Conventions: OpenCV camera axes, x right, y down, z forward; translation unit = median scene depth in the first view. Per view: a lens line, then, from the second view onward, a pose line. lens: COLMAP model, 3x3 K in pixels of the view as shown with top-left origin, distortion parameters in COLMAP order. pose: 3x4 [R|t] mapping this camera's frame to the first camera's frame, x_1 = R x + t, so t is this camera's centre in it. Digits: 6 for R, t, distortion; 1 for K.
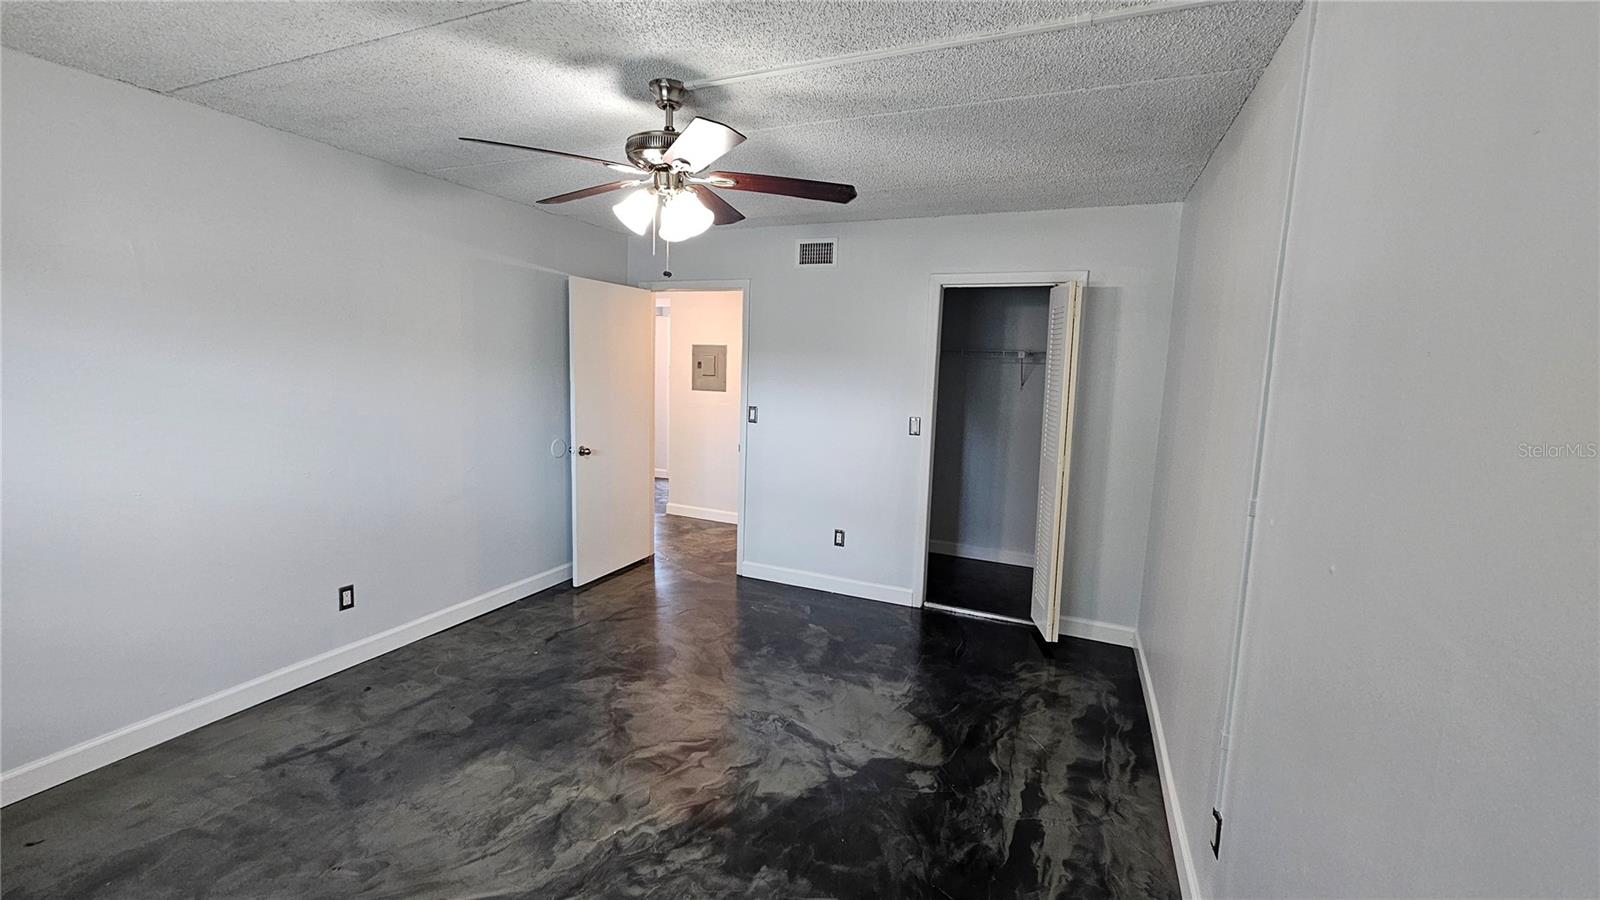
lens RADIAL K [[651.9, 0, 798.5], [0, 651.9, 441.0], [0, 0, 1]] dist [-0.000569, 0.001146]
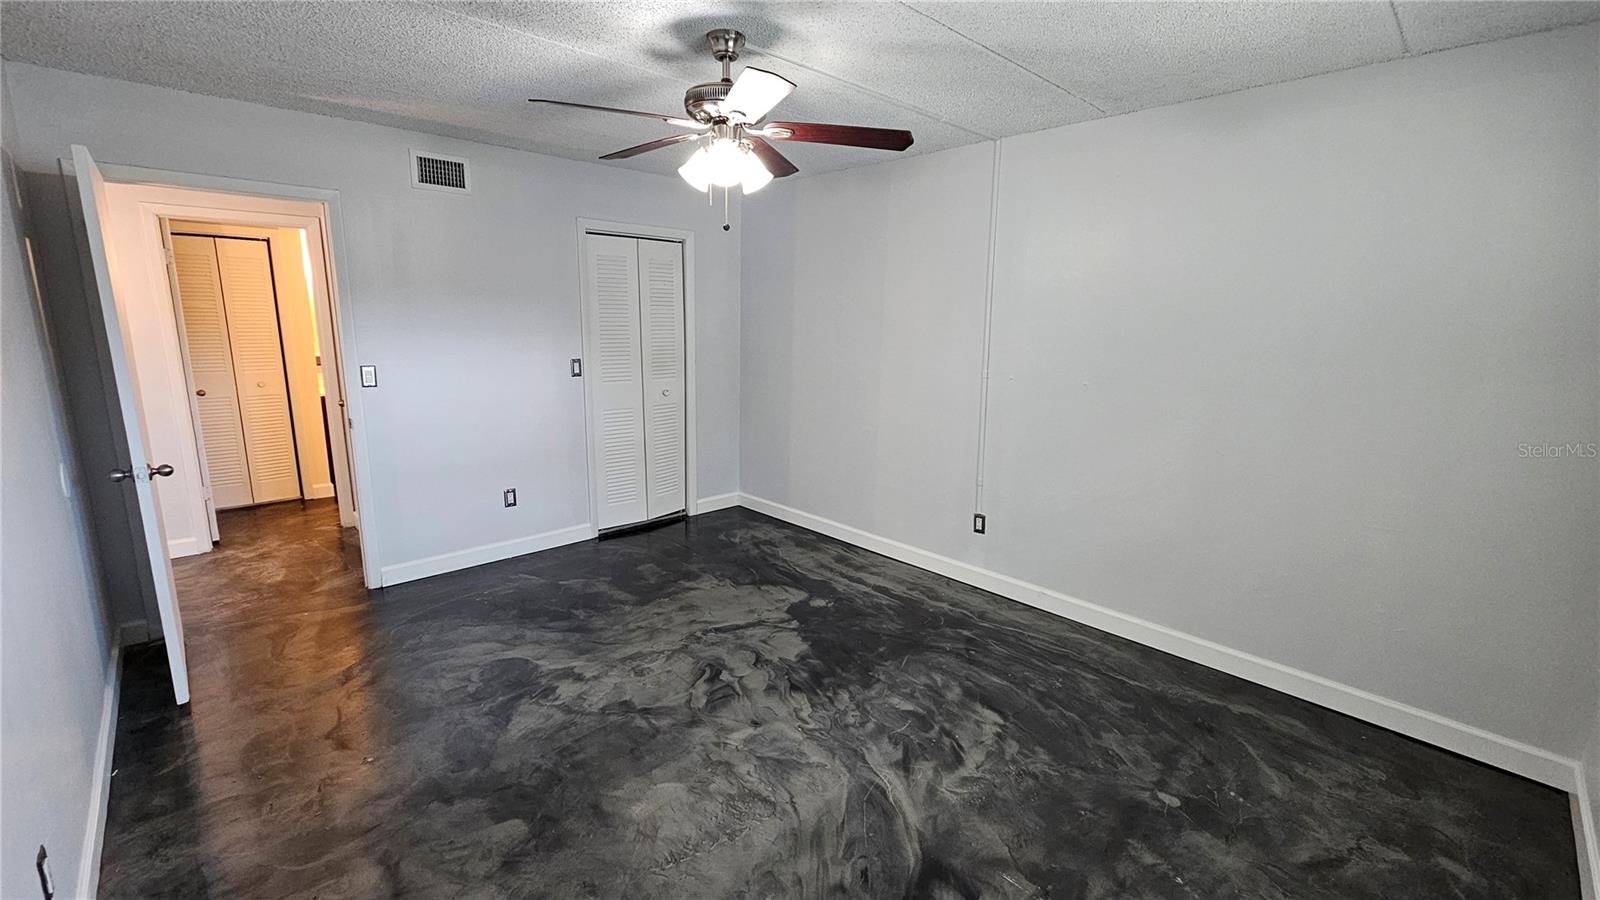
lens RADIAL K [[651.8, 0, 790.2], [0, 651.8, 441.4], [0, 0, 1]] dist [-0.000283, 0.000140]
pose [[0.396458, -0.201030, 0.895772, -0.939550], [0.104454, 0.979272, 0.173539, -0.077683], [-0.912091, 0.024766, 0.409239, 0.408967]]
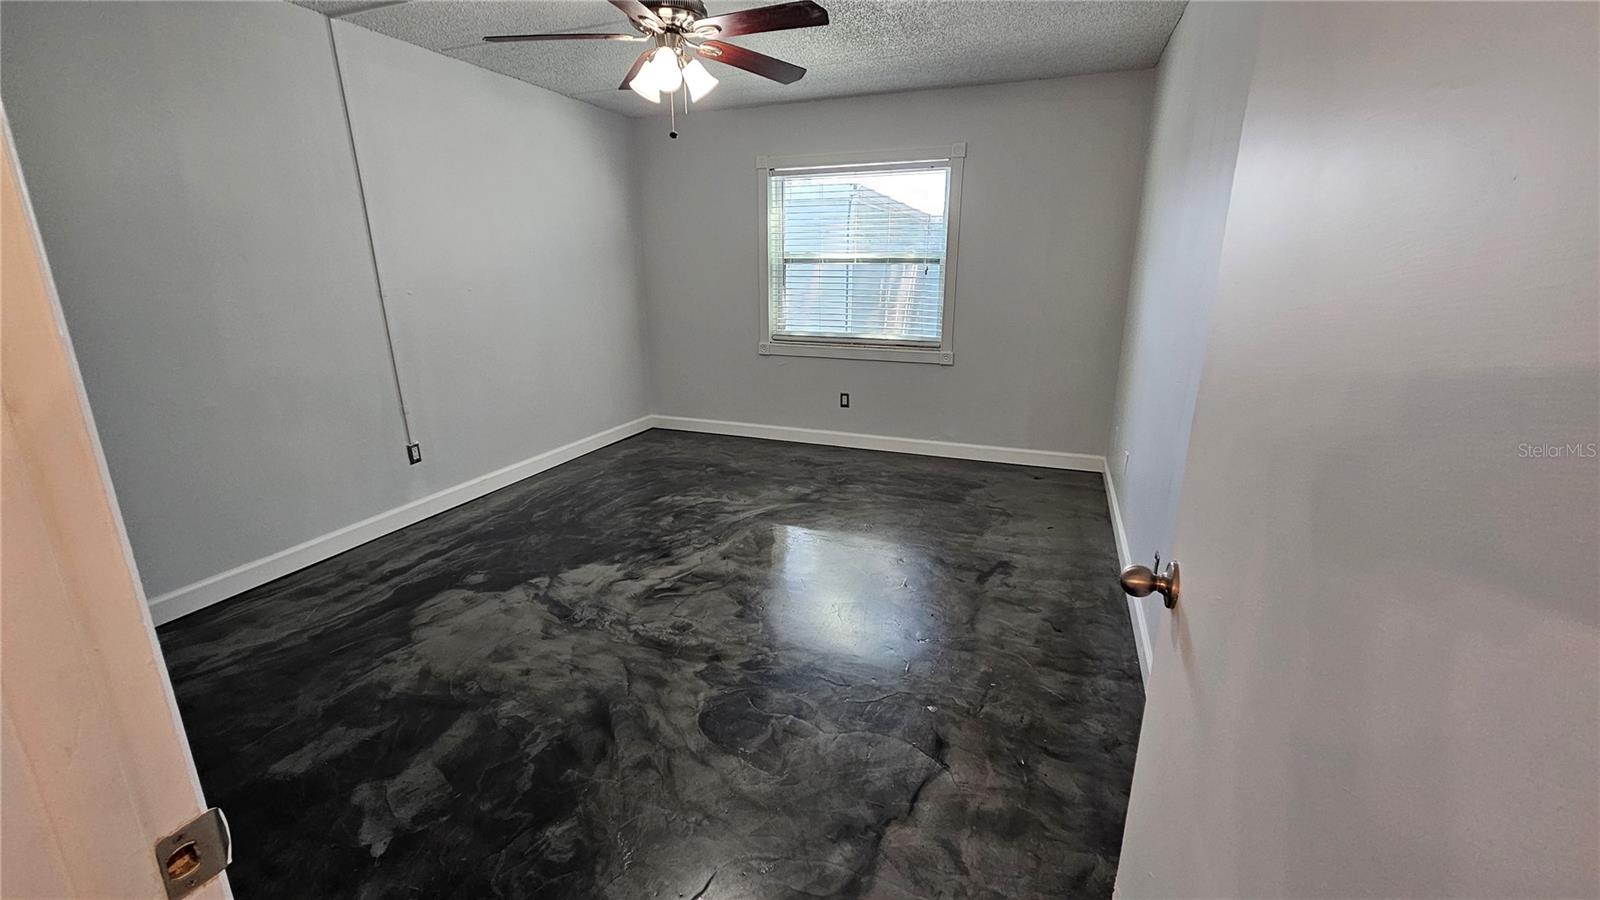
lens RADIAL K [[651.9, 0, 798.5], [0, 651.9, 441.0], [0, 0, 1]] dist [-0.000569, 0.001146]
pose [[-0.998843, -0.020060, -0.043703, -0.305317], [-0.034938, 0.927202, 0.372928, -0.160884], [0.033041, 0.374024, -0.926830, 1.809176]]
